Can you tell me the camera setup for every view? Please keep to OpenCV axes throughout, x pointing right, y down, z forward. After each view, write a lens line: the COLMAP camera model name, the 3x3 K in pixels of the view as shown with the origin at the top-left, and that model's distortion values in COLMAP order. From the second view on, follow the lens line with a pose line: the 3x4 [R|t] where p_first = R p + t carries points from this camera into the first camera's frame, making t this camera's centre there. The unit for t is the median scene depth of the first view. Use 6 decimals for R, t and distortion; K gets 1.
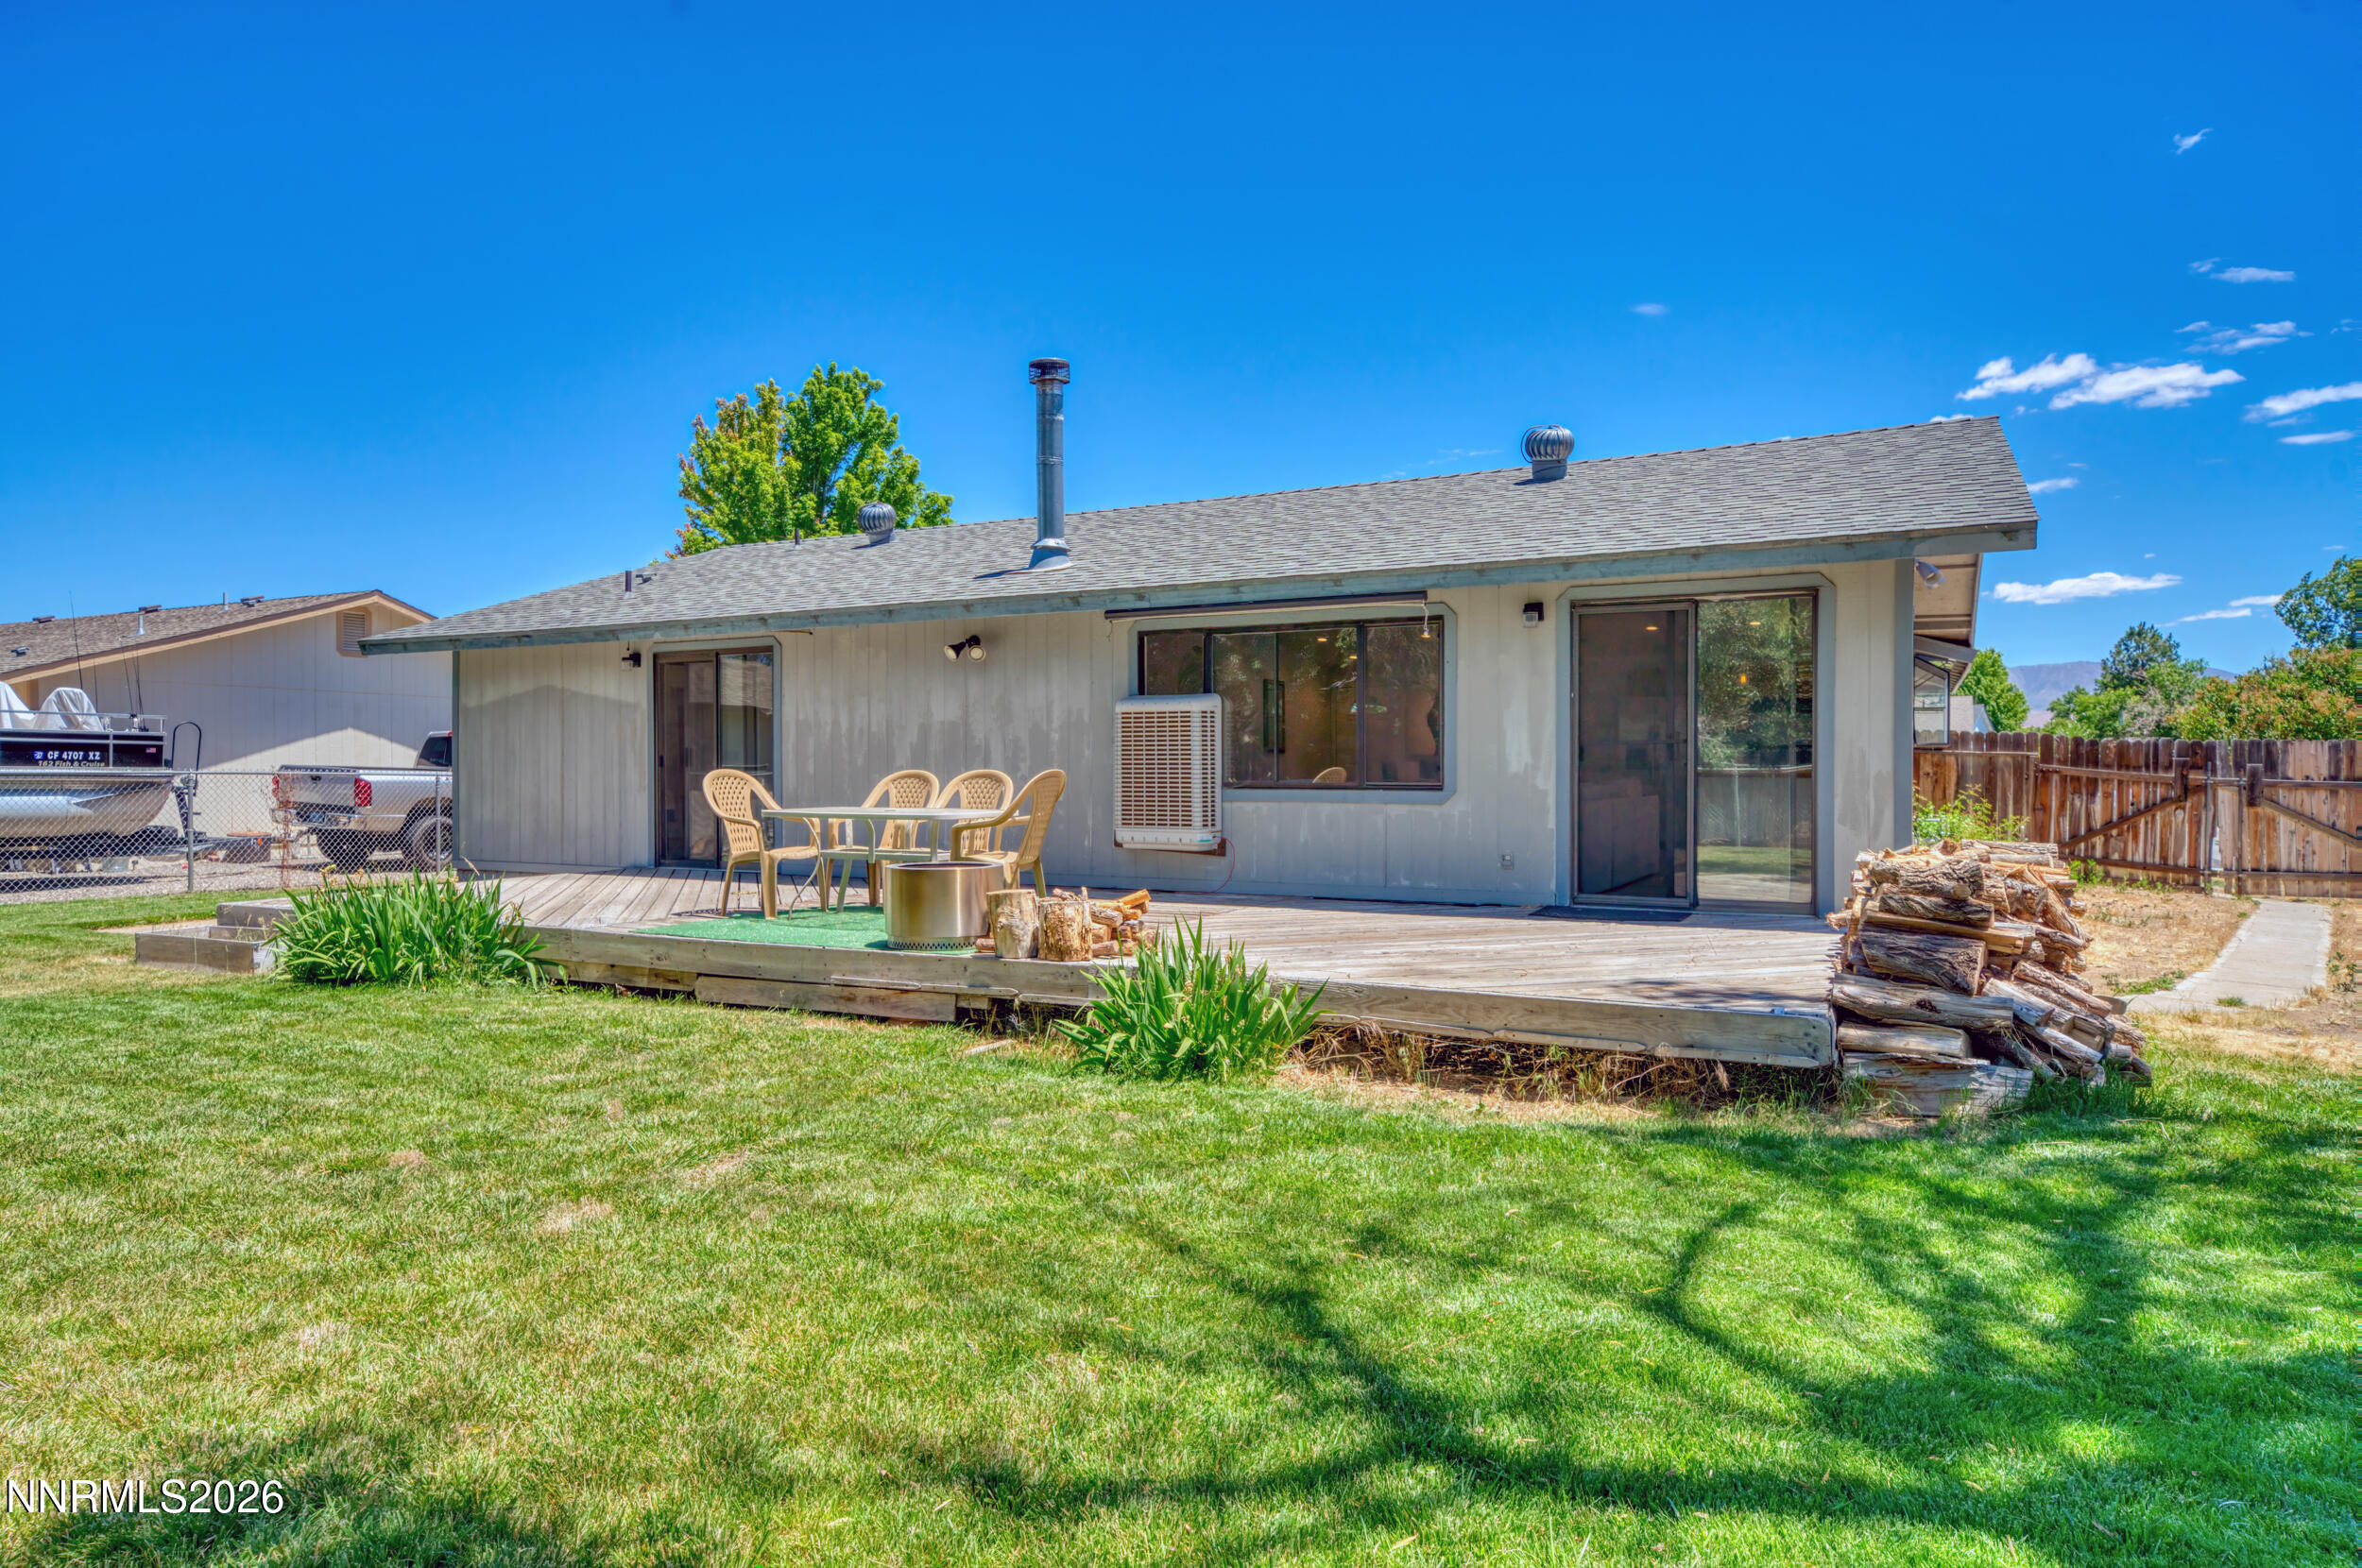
lens RADIAL K [[1383.6, 0, 1187.0], [0, 1383.6, 780.9], [0, 0, 1]] dist [0.029414, 0.002180]
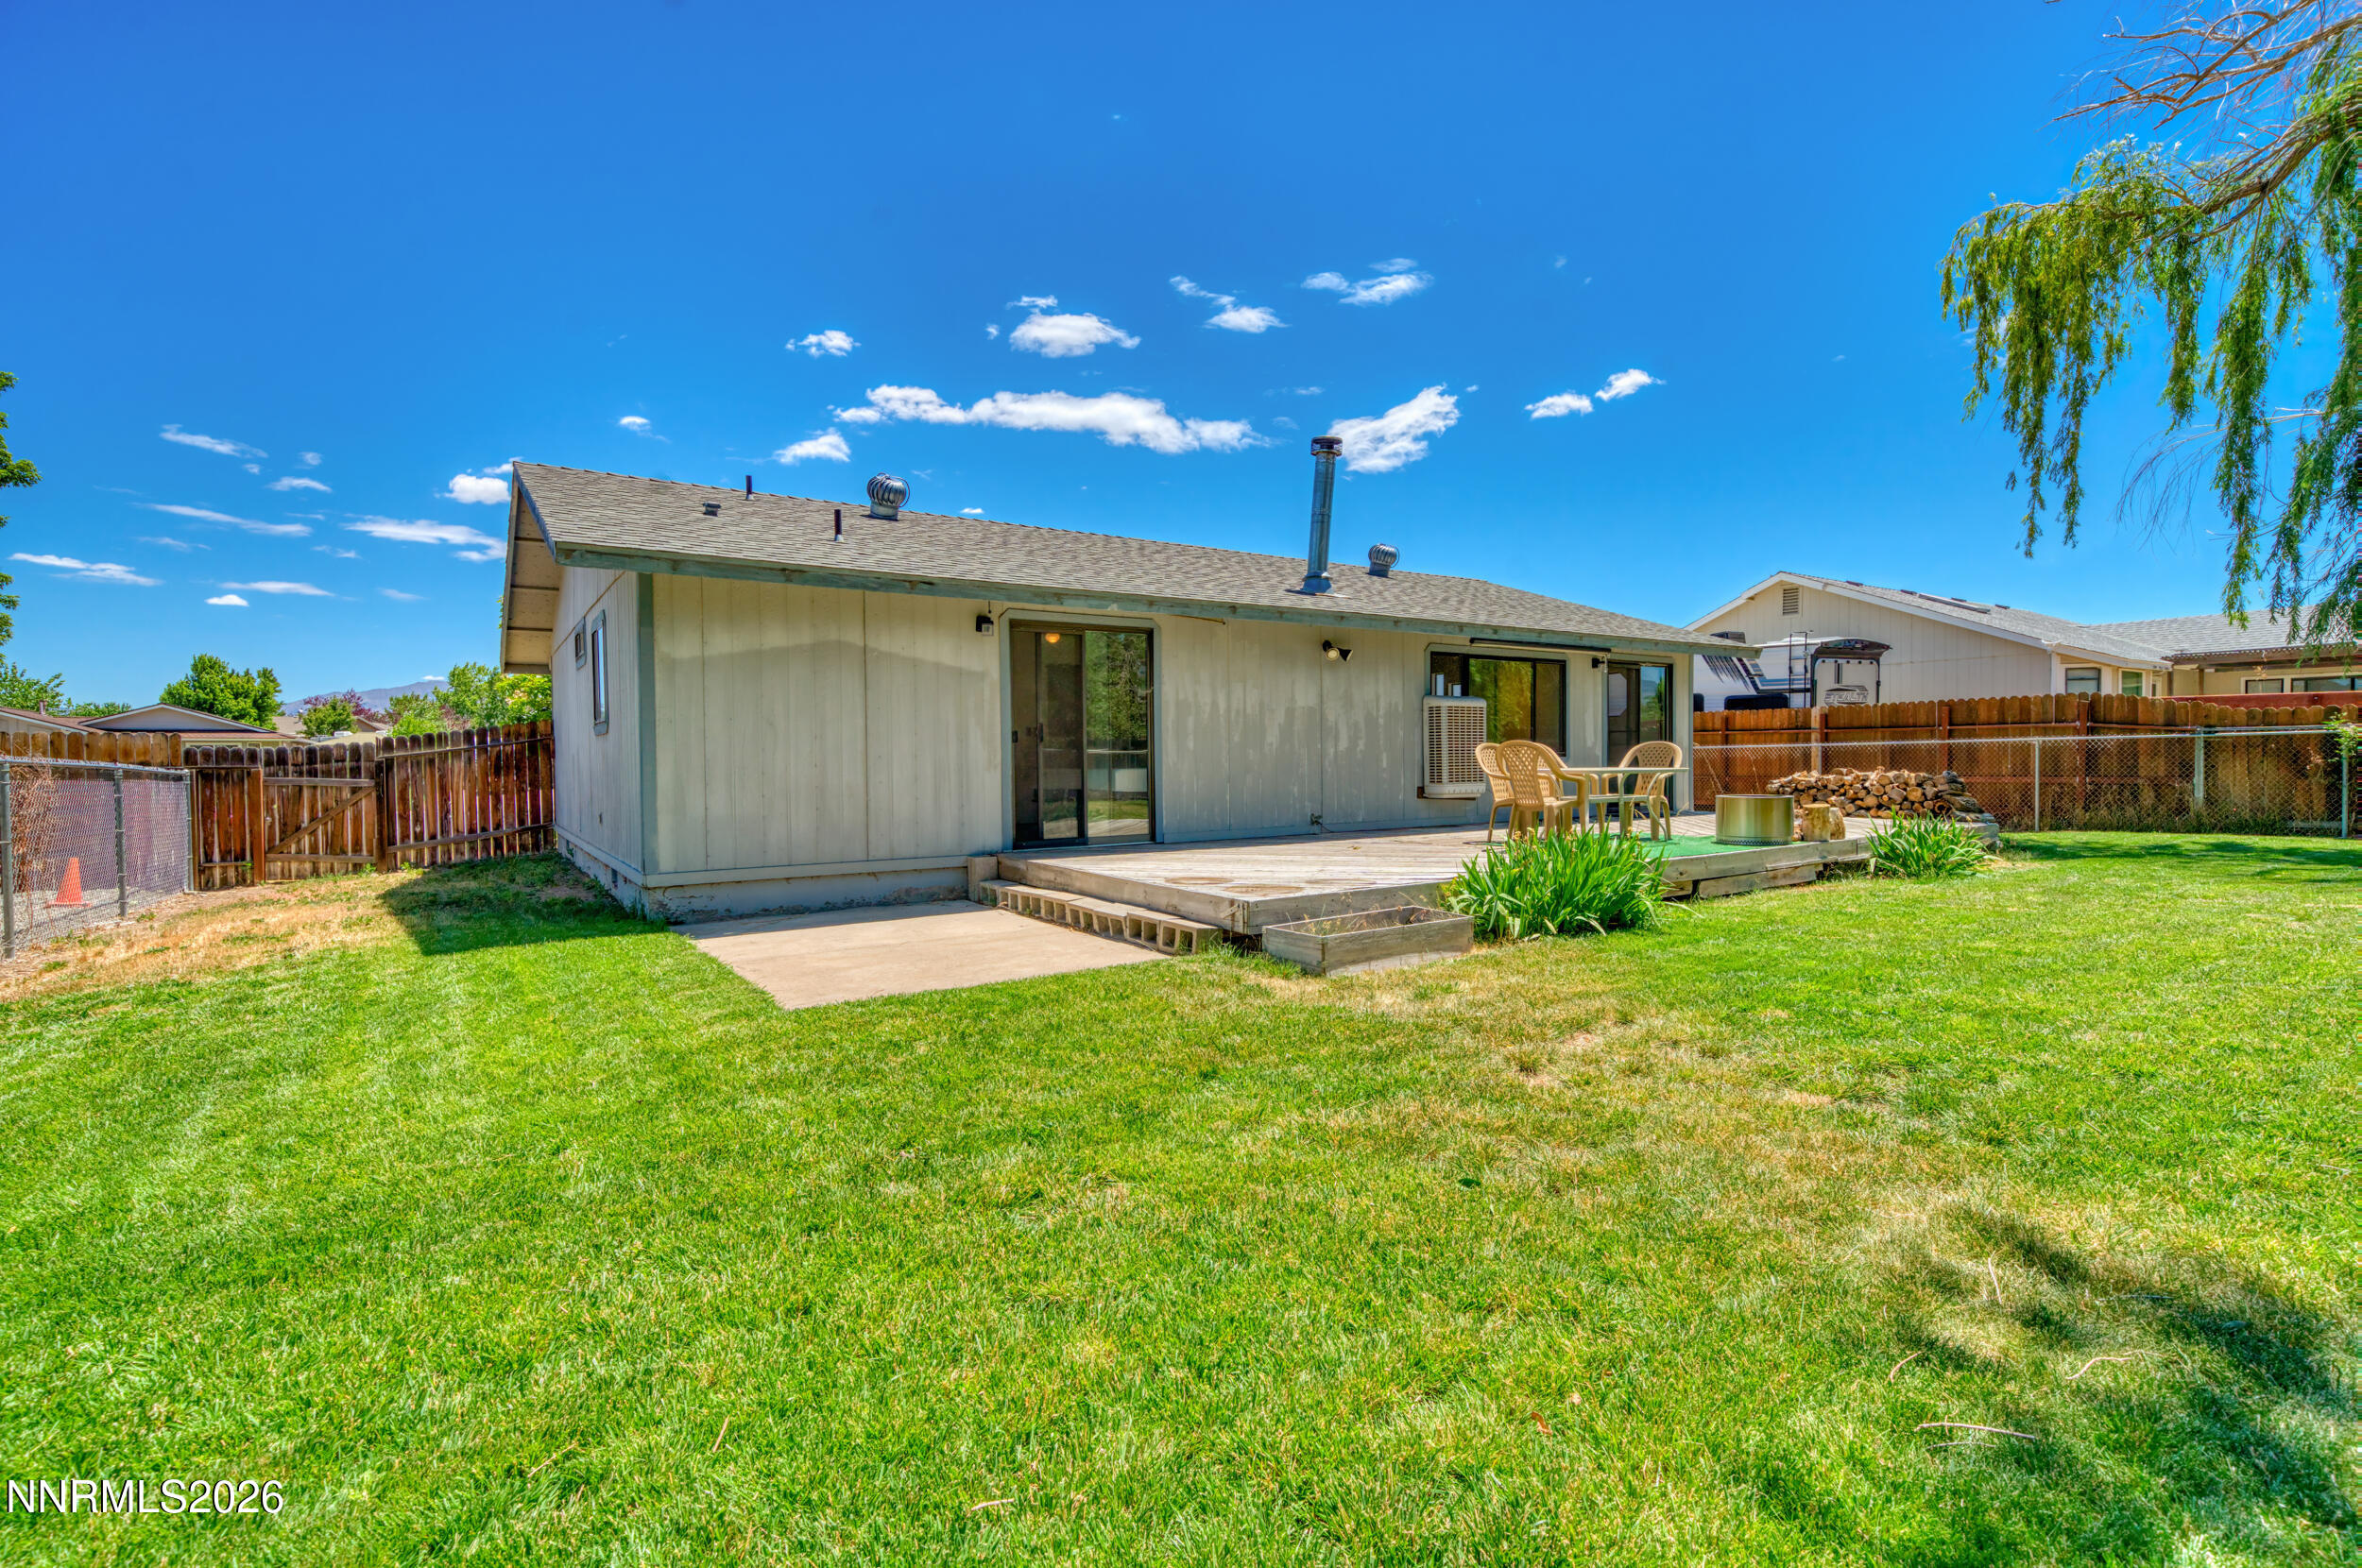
lens RADIAL K [[1070.0, 0, 1178.4], [0, 1070.0, 778.8], [0, 0, 1]] dist [0.002217, 0.004173]
pose [[0.484424, -0.021508, 0.874569, -0.987458], [0.015108, 0.999754, 0.016218, 0.004245], [-0.874703, 0.005356, 0.484630, 0.580640]]
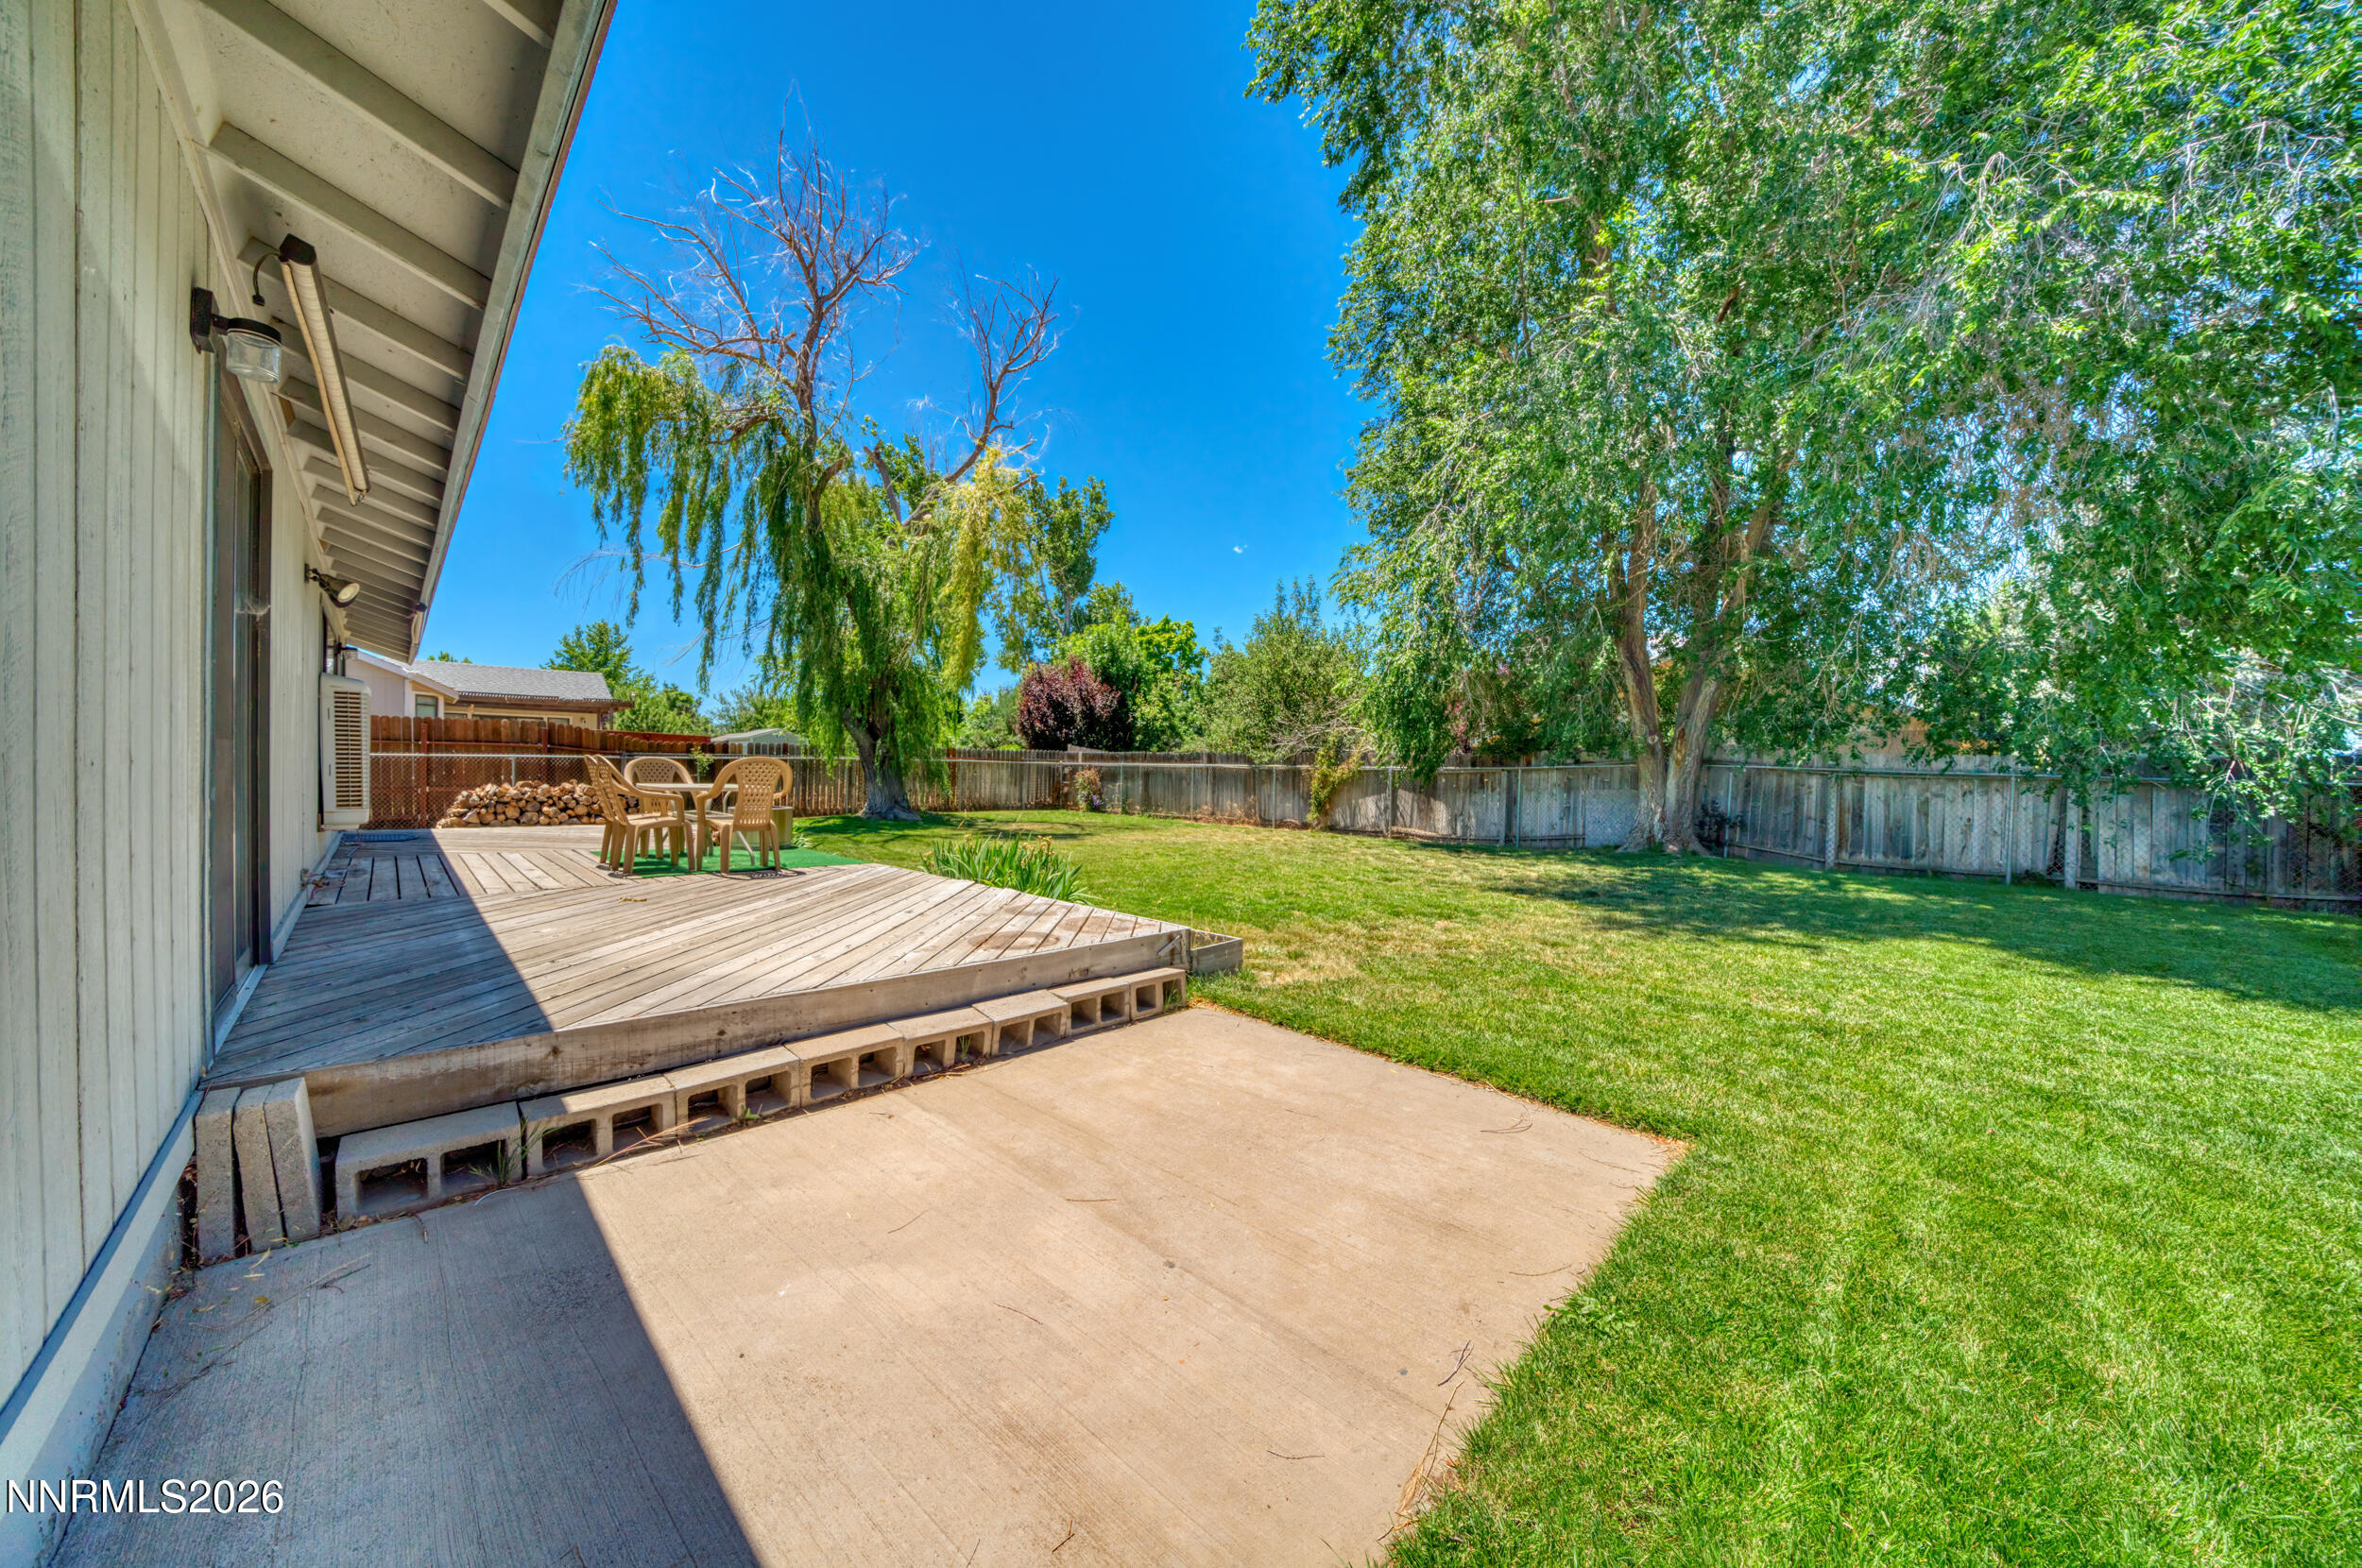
lens RADIAL K [[813.9, 0, 1181.0], [0, 813.9, 784.0], [0, 0, 1]] dist [-0.038428, 0.006917]
pose [[-0.953393, -0.018763, 0.301146, -0.652594], [-0.013219, 0.999704, 0.020437, -0.002721], [-0.301440, 0.015503, -0.953359, 1.131782]]
